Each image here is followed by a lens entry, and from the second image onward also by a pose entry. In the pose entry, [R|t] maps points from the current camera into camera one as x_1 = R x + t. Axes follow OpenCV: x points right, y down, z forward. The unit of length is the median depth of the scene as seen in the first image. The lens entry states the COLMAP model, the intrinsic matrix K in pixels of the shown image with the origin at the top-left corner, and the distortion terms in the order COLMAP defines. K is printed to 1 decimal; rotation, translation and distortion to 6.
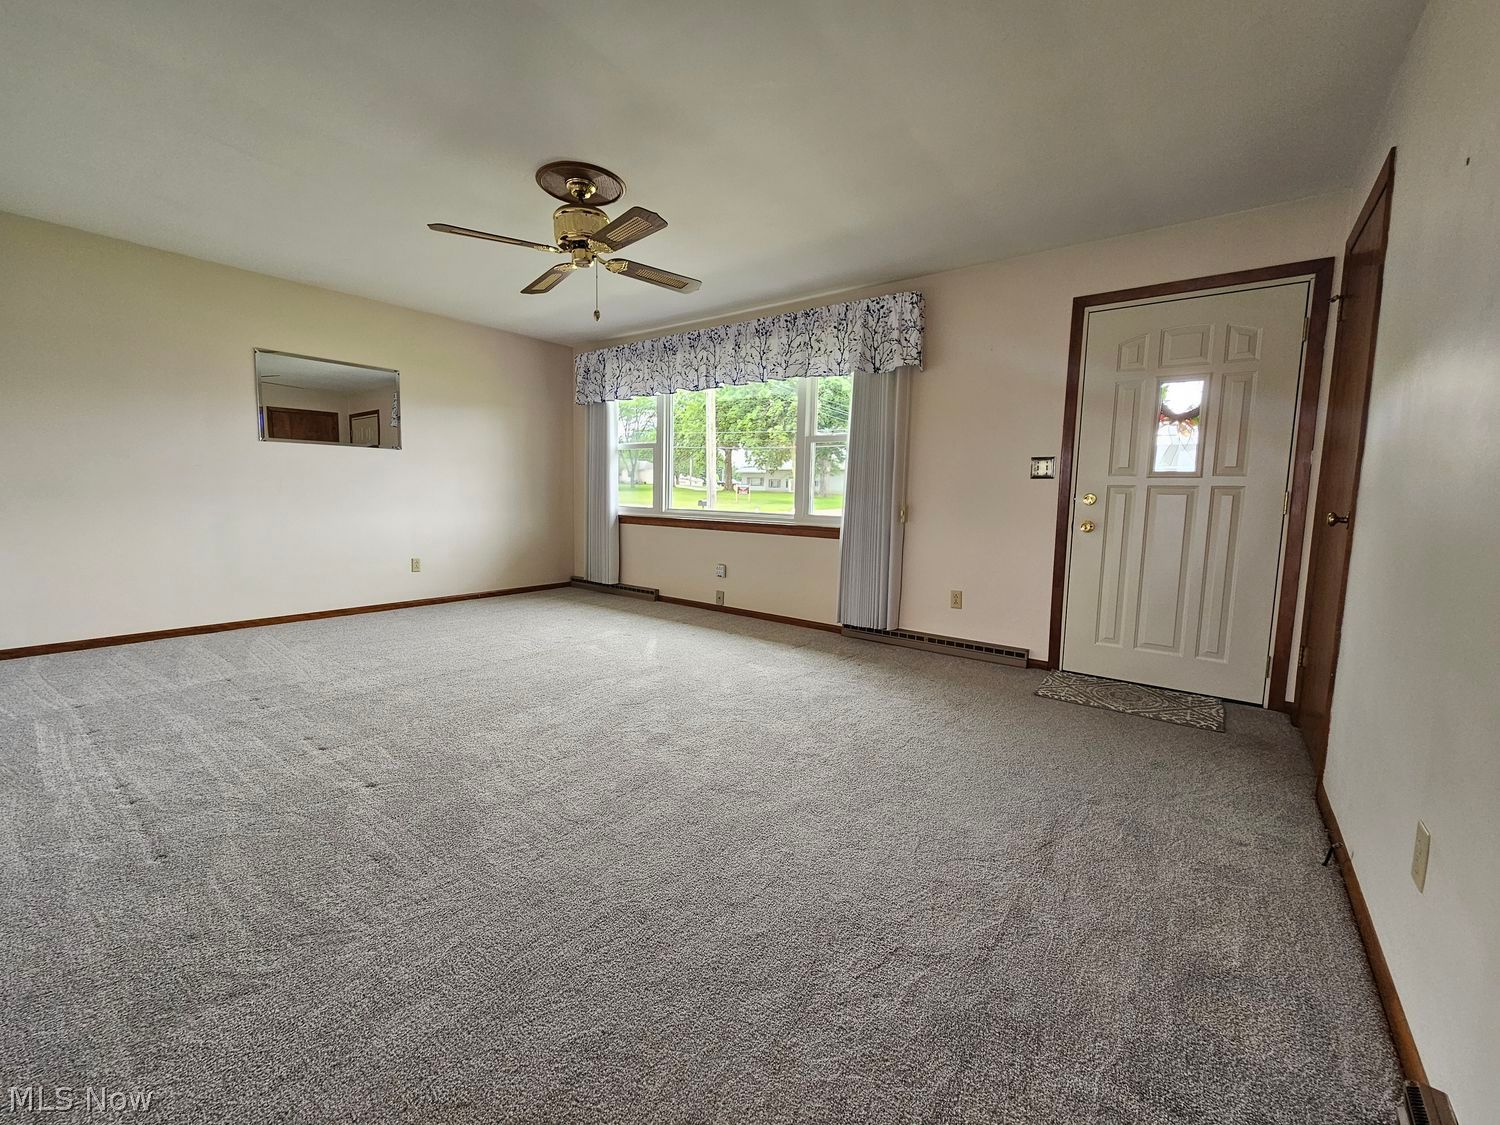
lens RADIAL K [[618.5, 0, 744.9], [0, 618.5, 555.1], [0, 0, 1]] dist [0.002428, -0.001089]
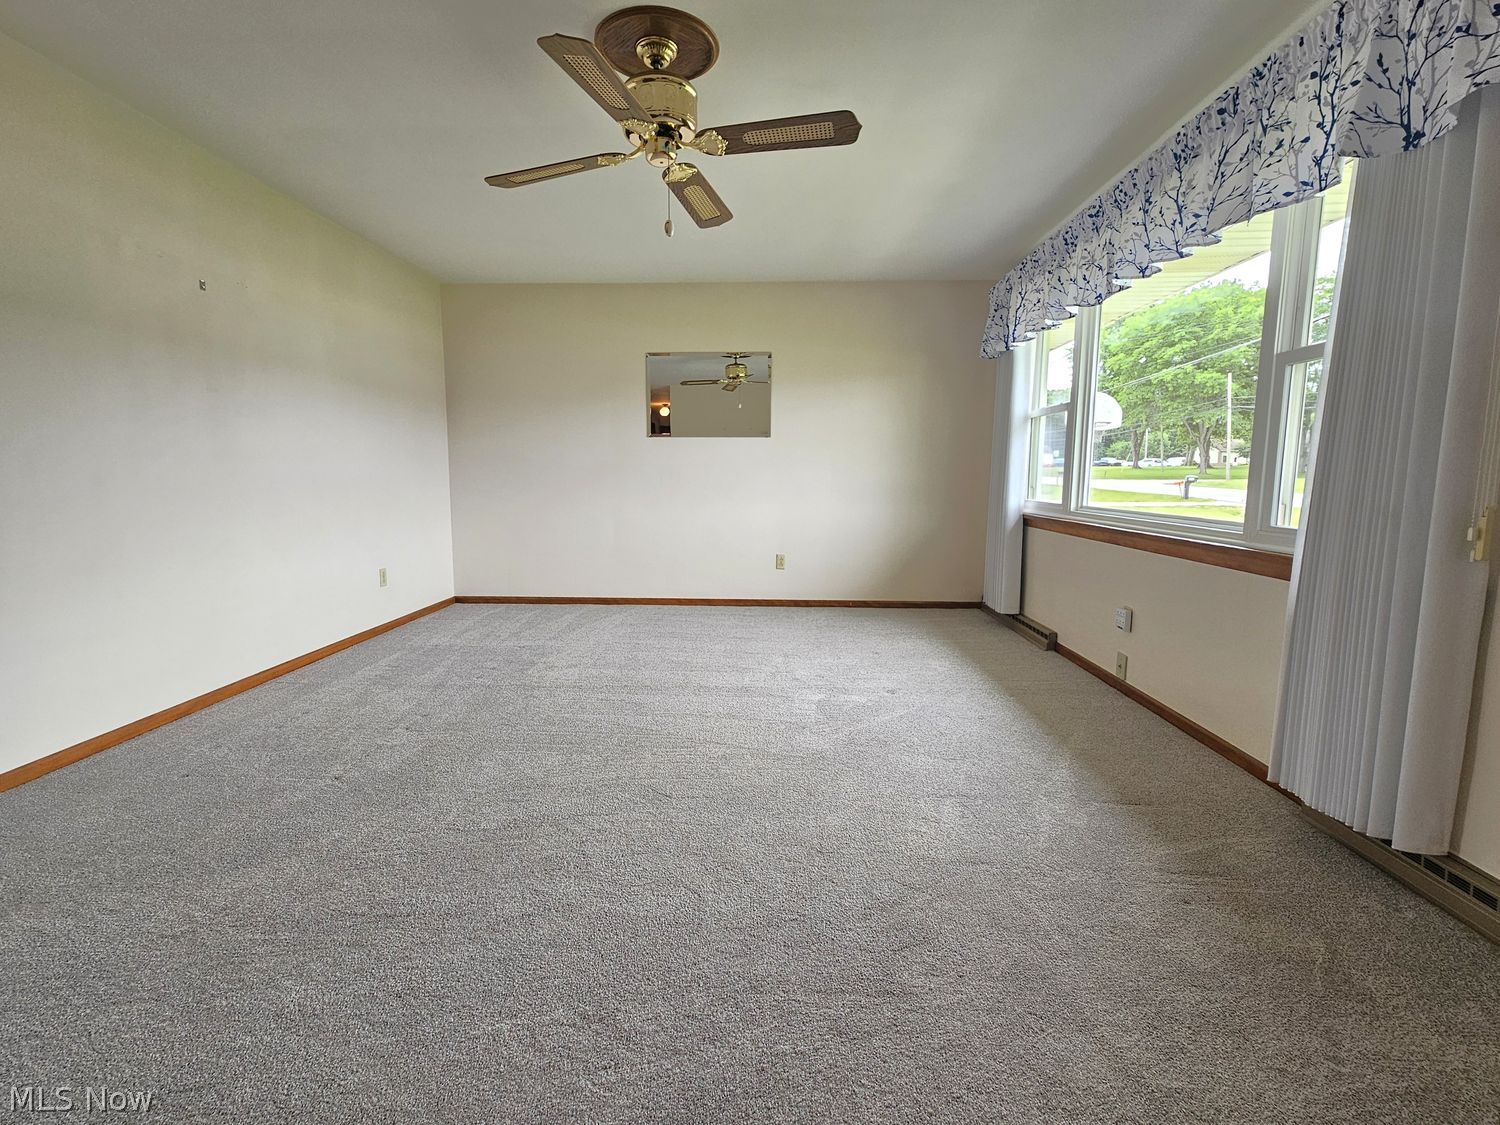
lens RADIAL K [[682.9, 0, 736.0], [0, 682.9, 555.5], [0, 0, 1]] dist [-0.000002, -0.001990]
pose [[0.579078, 0.078467, -0.811488, 0.327279], [-0.072945, 0.996352, 0.044289, -0.042491], [0.812003, 0.033547, 0.582689, 0.448077]]
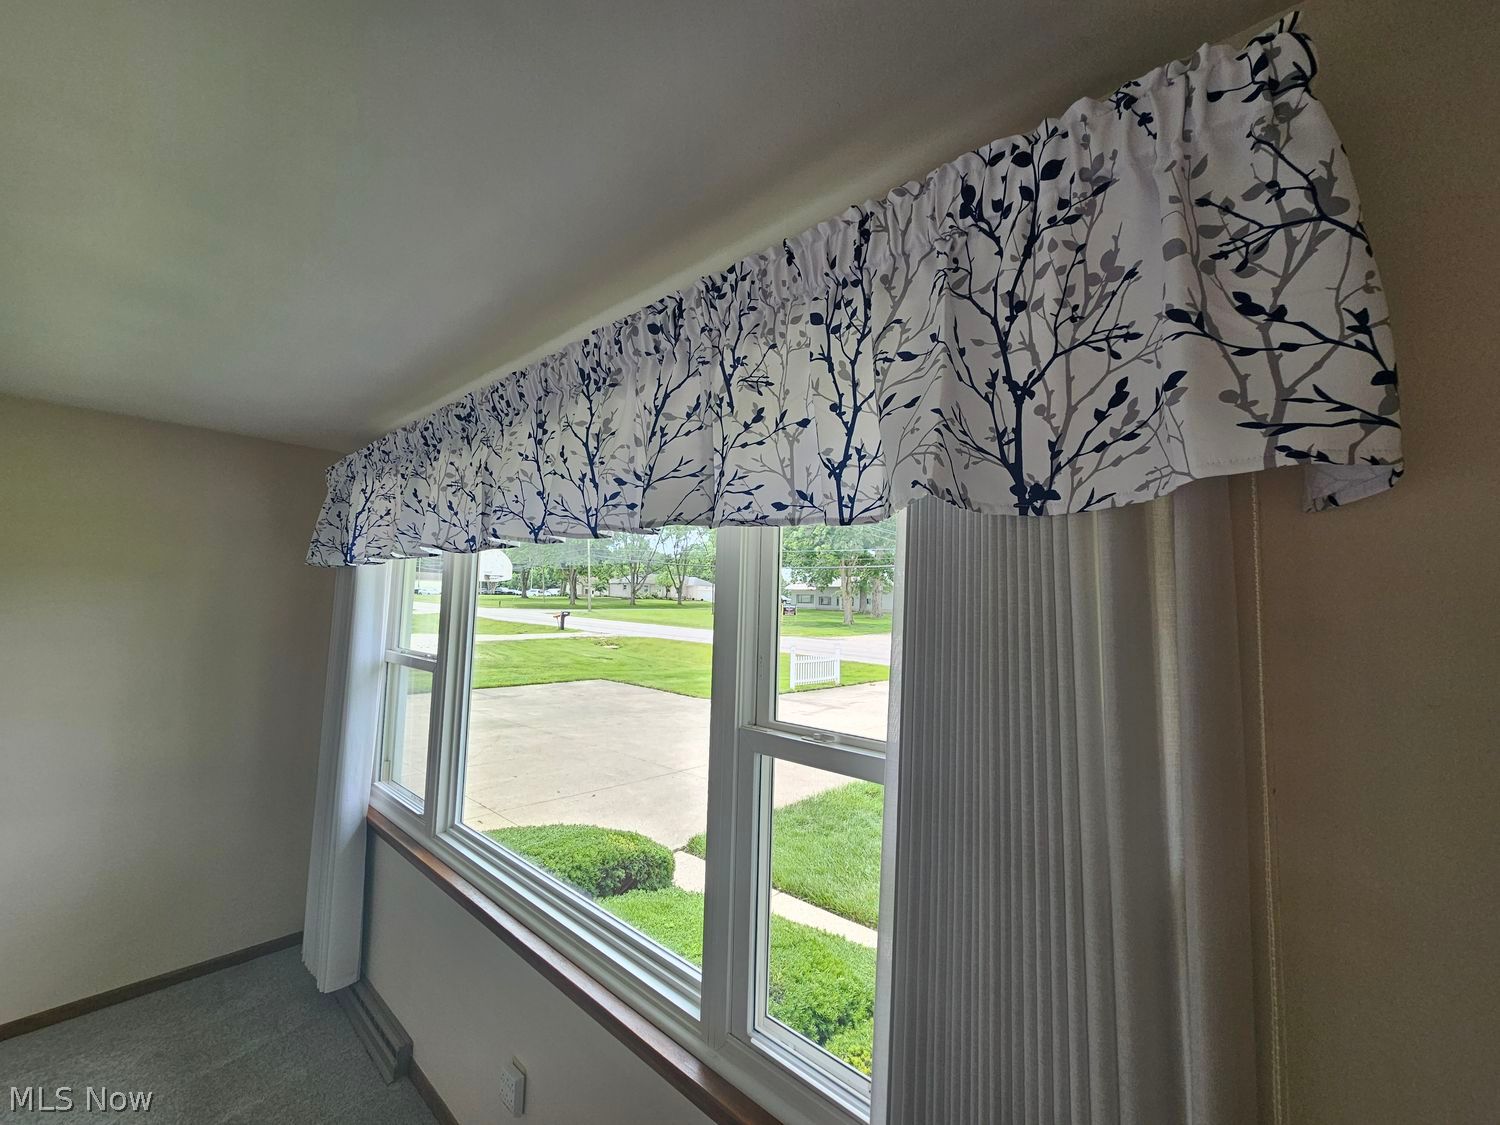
lens RADIAL K [[618.5, 0, 741.3], [0, 618.5, 553.9], [0, 0, 1]] dist [0.002428, -0.001089]
pose [[0.995983, -0.002935, -0.089489, 0.143069], [-0.013618, 0.982869, -0.183800, -0.248052], [0.088495, 0.184280, 0.978882, 0.815753]]
